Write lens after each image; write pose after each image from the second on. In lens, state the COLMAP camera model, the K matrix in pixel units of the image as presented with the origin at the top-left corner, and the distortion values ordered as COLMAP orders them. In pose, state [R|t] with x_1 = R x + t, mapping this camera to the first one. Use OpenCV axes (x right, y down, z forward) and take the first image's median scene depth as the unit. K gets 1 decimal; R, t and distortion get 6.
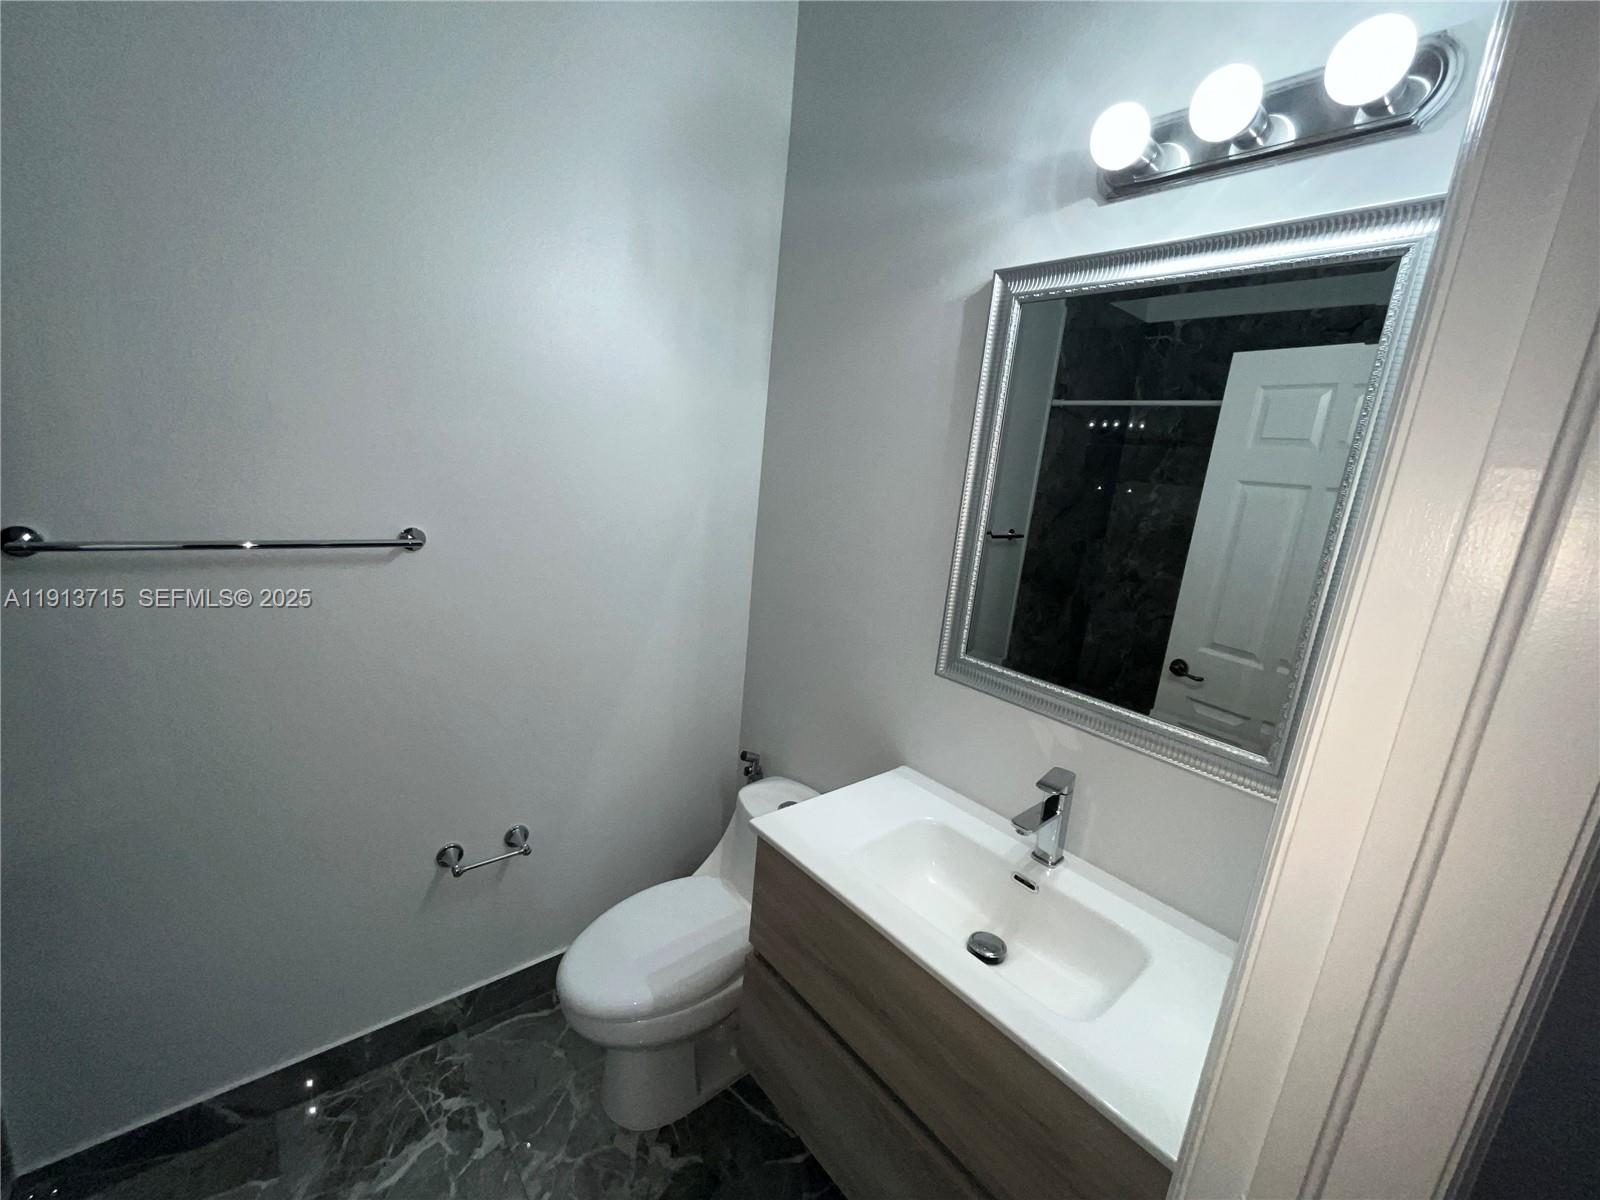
lens RADIAL K [[645.6, 0, 795.3], [0, 645.6, 603.3], [0, 0, 1]] dist [-0.001218, -0.000433]
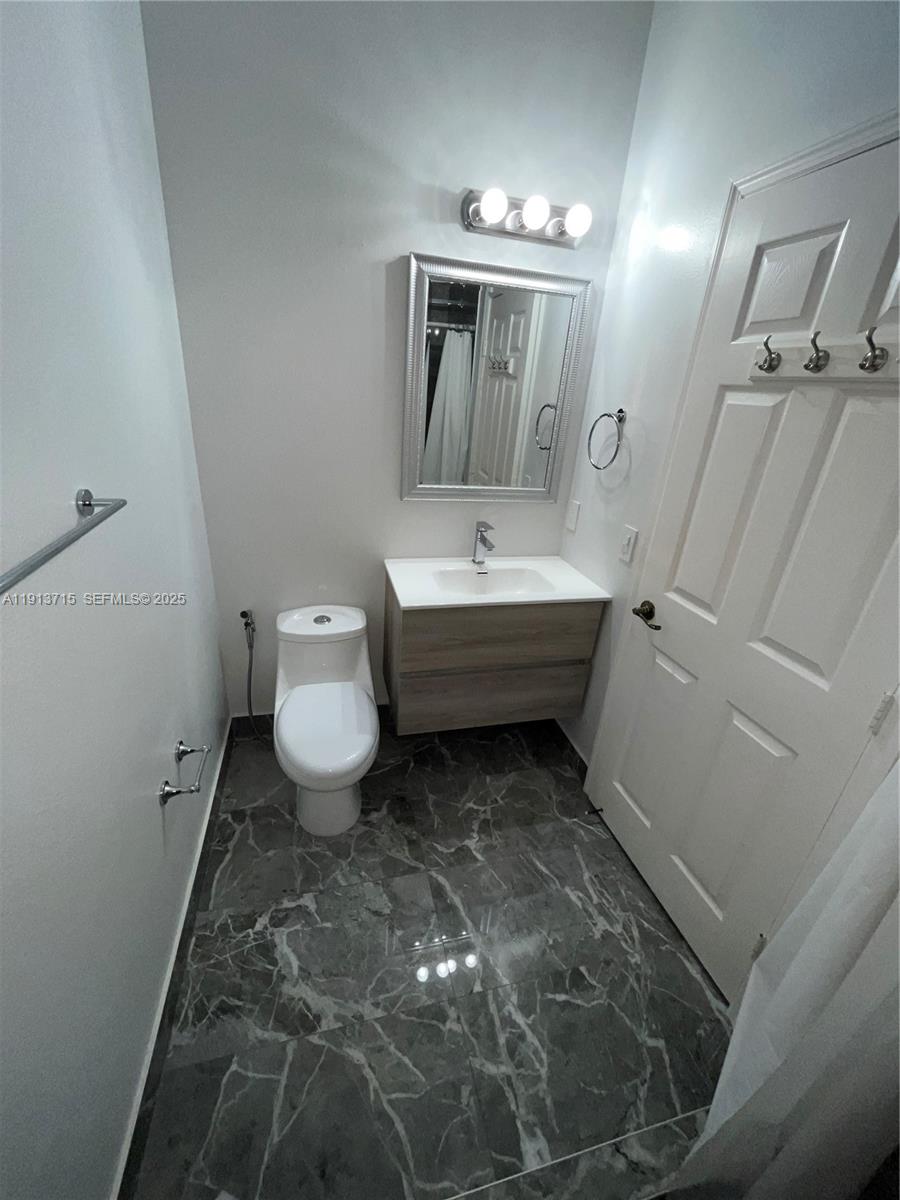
lens RADIAL K [[484.2, 0, 450.0], [0, 484.2, 600.0], [0, 0, 1]] dist [-0.001218, -0.000433]
pose [[0.432091, -0.421344, 0.797350, -0.959944], [0.161533, 0.906007, 0.391226, -0.152432], [-0.887246, -0.040247, 0.459538, 0.261993]]
